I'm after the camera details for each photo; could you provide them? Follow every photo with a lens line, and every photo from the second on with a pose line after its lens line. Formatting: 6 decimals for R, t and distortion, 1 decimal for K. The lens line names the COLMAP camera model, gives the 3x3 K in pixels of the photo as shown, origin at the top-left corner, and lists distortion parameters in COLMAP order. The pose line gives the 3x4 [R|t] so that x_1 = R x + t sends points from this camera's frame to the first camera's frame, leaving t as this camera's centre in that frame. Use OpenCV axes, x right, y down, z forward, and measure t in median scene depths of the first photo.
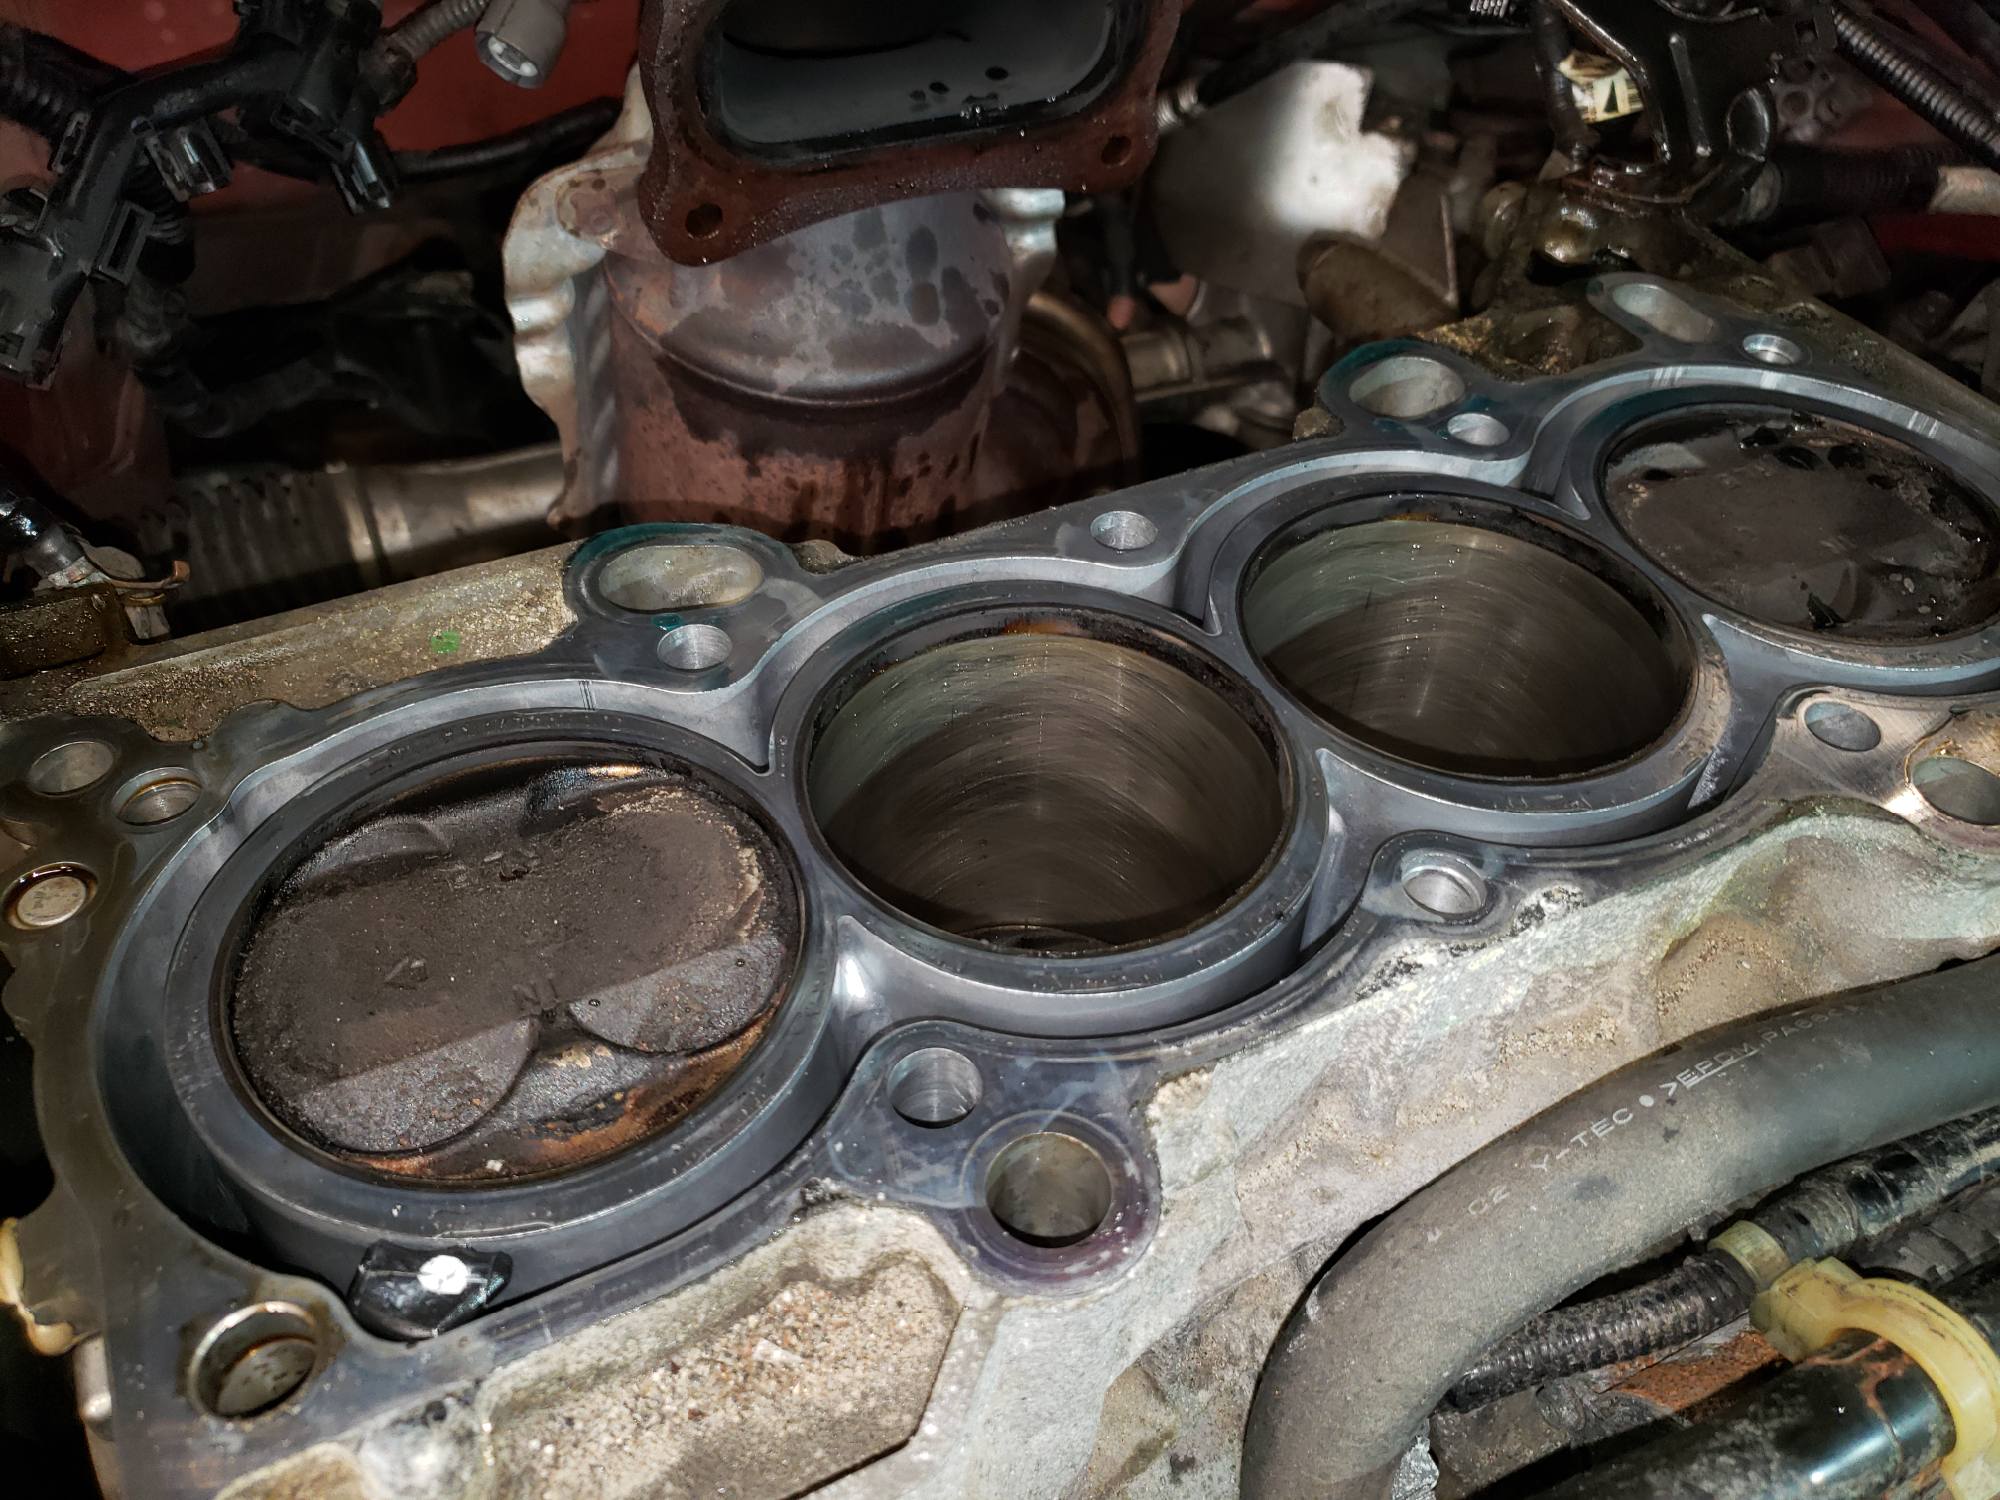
lens RADIAL K [[1498.4, 0, 1006.8], [0, 1498.4, 805.1], [0, 0, 1]] dist [0.059328, -0.111899]
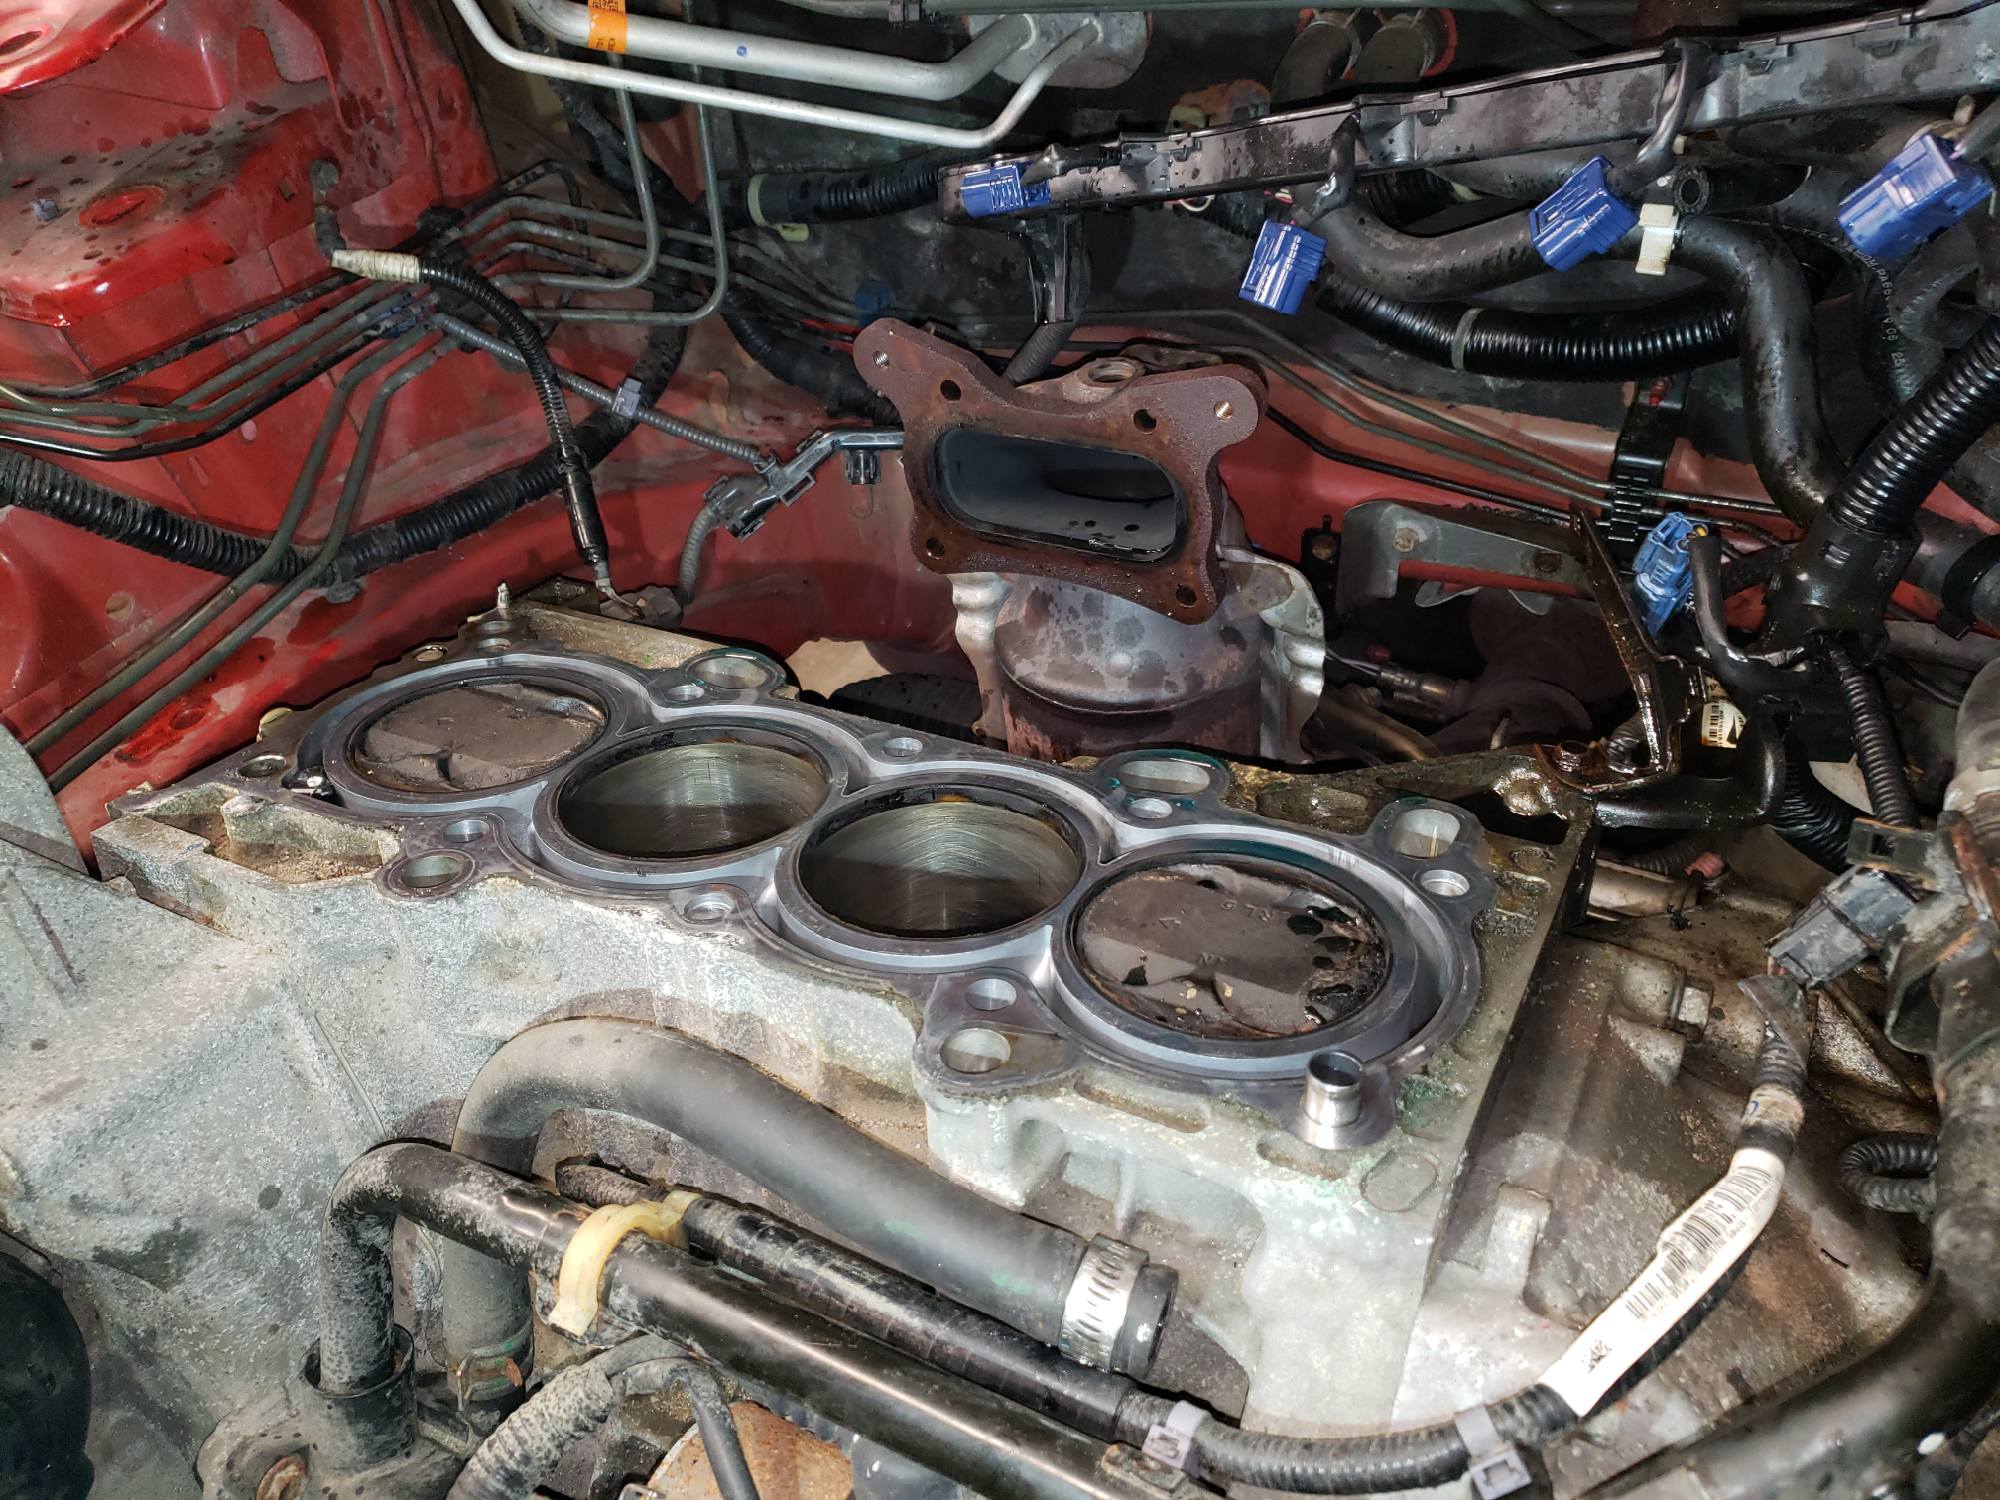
lens RADIAL K [[1498.4, 0, 1006.8], [0, 1498.4, 805.1], [0, 0, 1]] dist [0.059328, -0.111899]
pose [[0.582480, 0.378780, -0.719196, 1.618727], [-0.568137, 0.822492, -0.026953, -0.180846], [0.581324, 0.424302, 0.694284, -0.065988]]
